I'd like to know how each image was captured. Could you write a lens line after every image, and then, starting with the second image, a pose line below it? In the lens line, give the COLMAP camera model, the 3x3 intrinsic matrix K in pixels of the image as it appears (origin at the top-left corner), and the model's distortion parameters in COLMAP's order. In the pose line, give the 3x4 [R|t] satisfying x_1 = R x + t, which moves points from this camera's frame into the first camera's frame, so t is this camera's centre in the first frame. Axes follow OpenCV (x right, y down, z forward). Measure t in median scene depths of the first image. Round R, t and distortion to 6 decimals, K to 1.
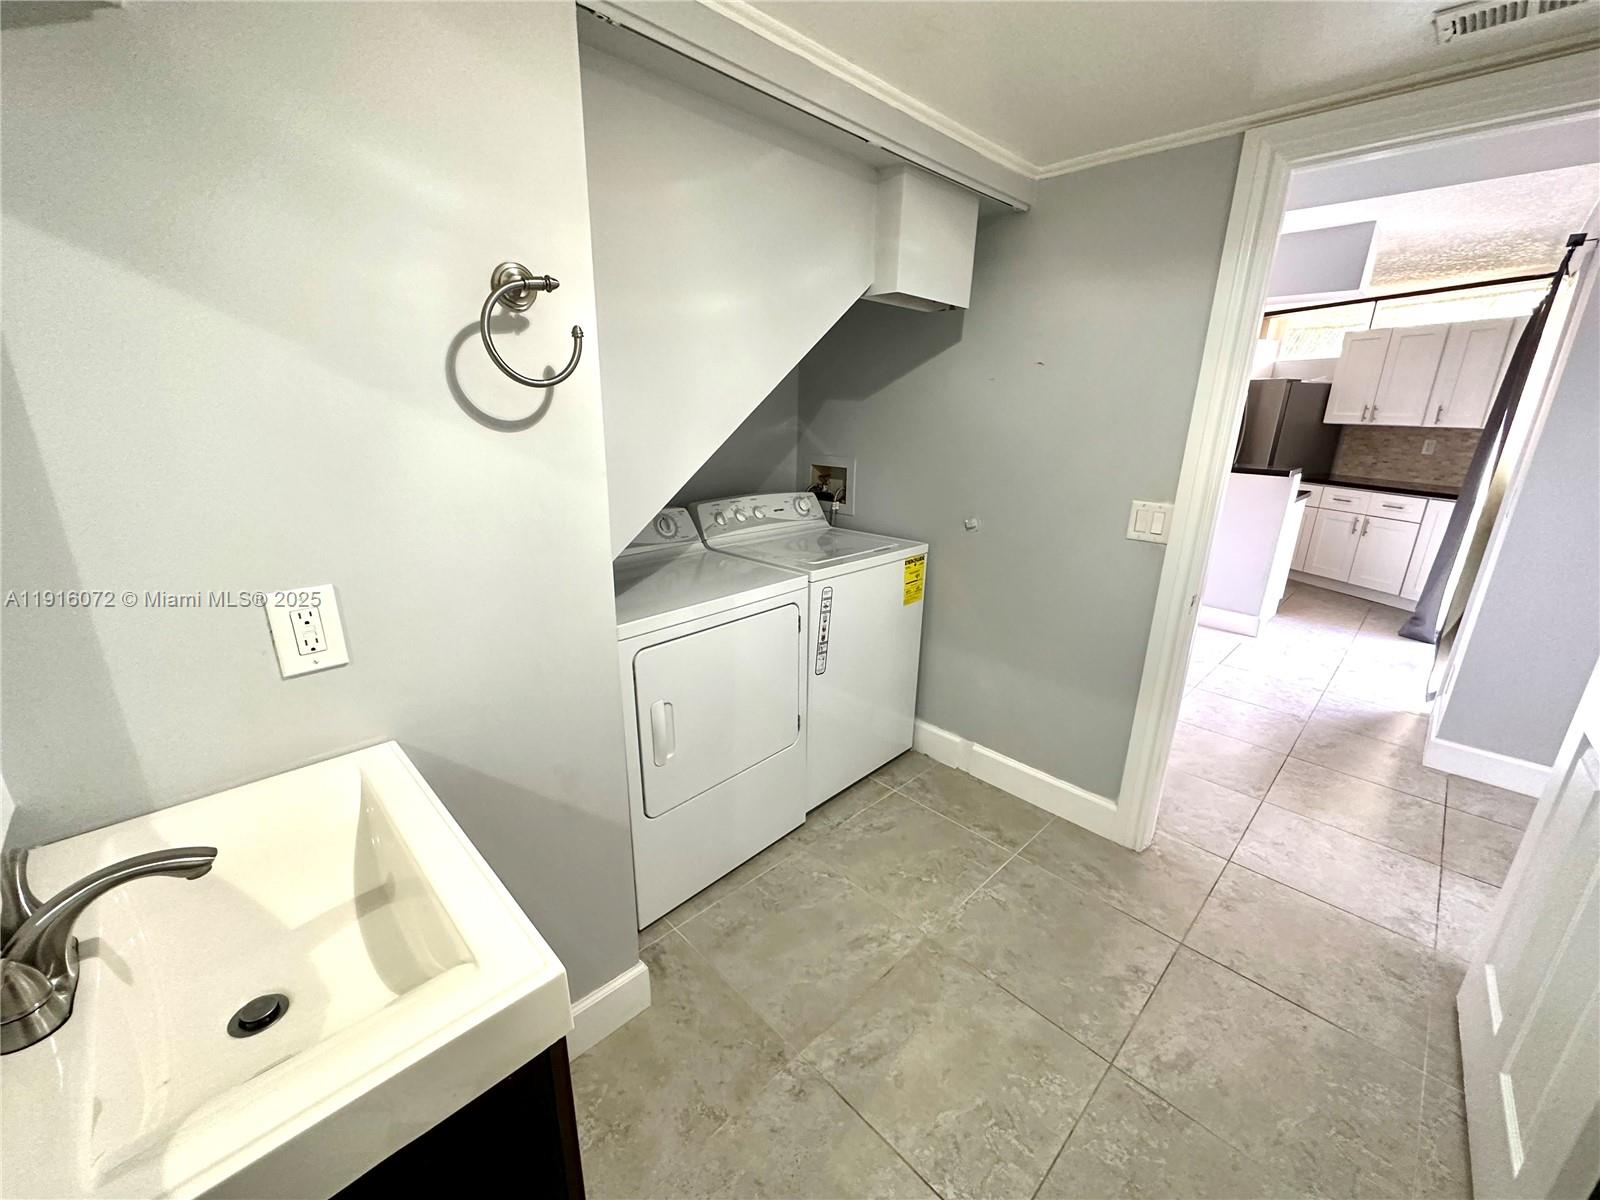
lens RADIAL K [[641.9, 0, 800.0], [0, 641.9, 600.0], [0, 0, 1]] dist [0.000786, -0.000025]
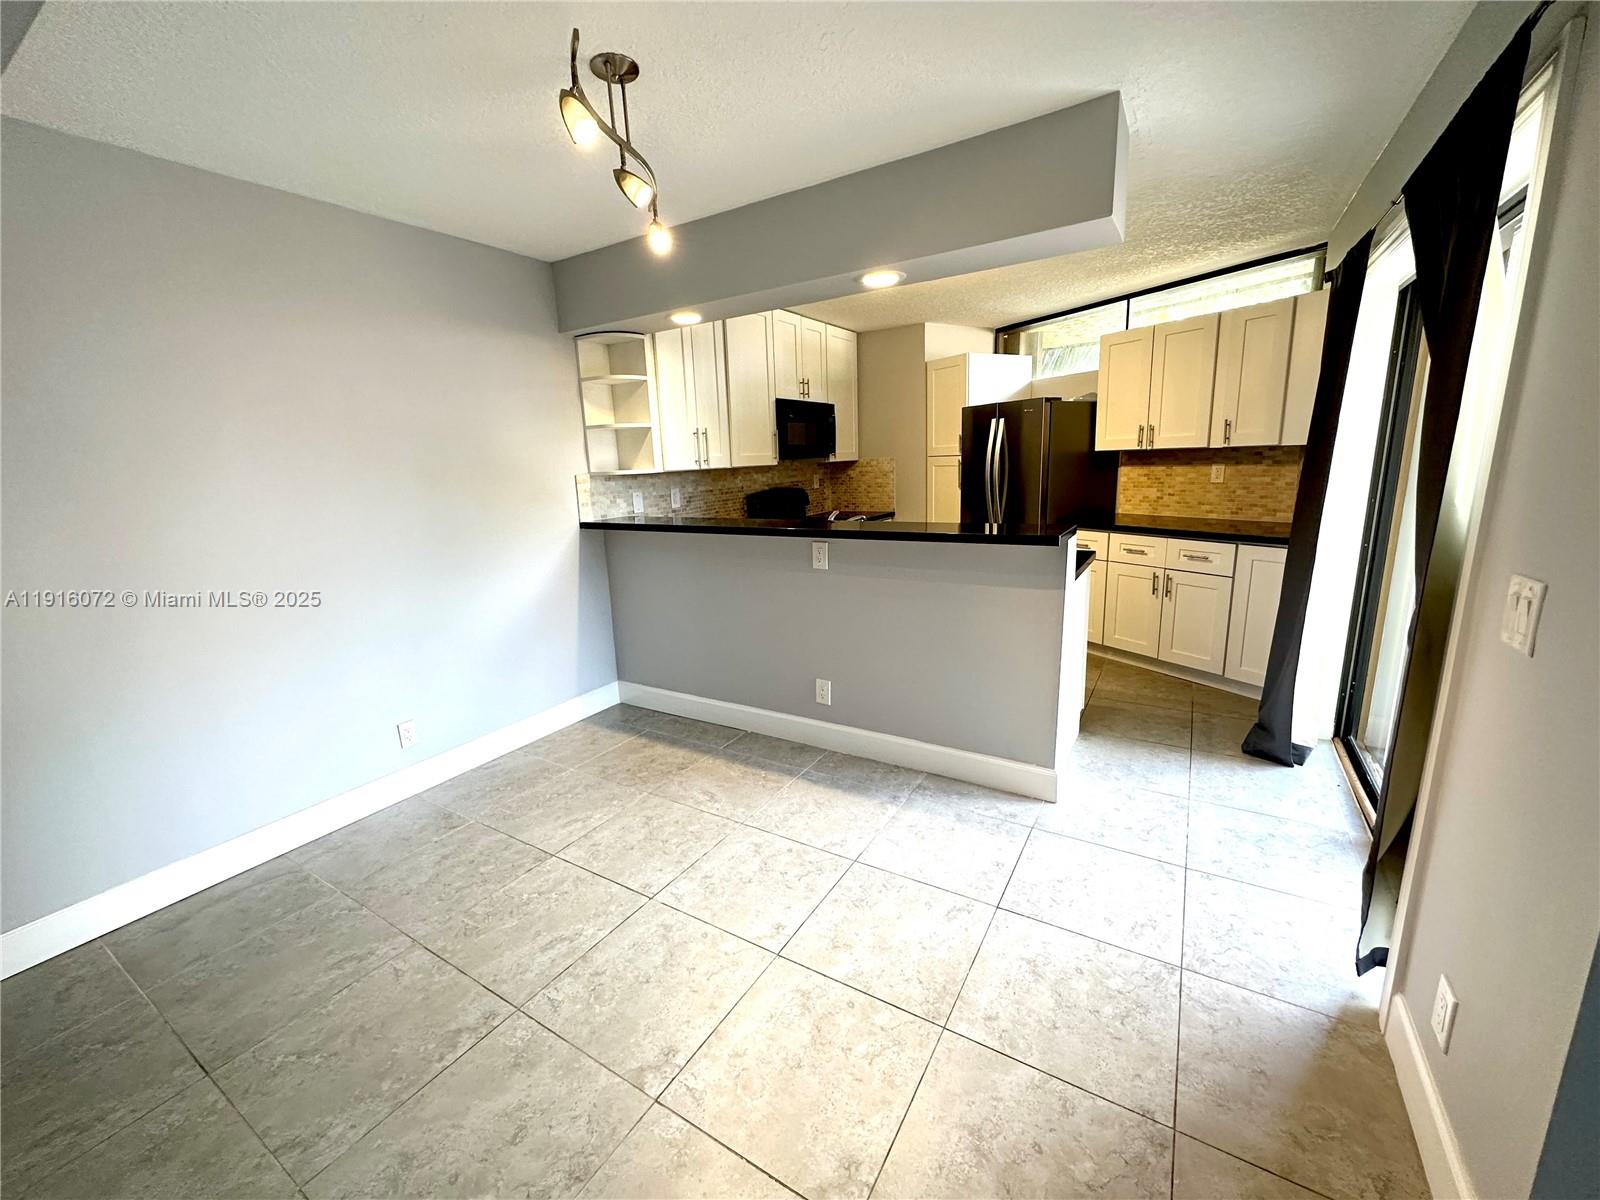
lens RADIAL K [[639.7, 0, 800.0], [0, 639.7, 600.0], [0, 0, 1]] dist [-0.003483, -0.000245]
pose [[0.968897, -0.110556, 0.221393, 0.303831], [0.127971, 0.989587, -0.065882, -0.101160], [-0.211804, 0.092165, 0.972957, 0.373205]]
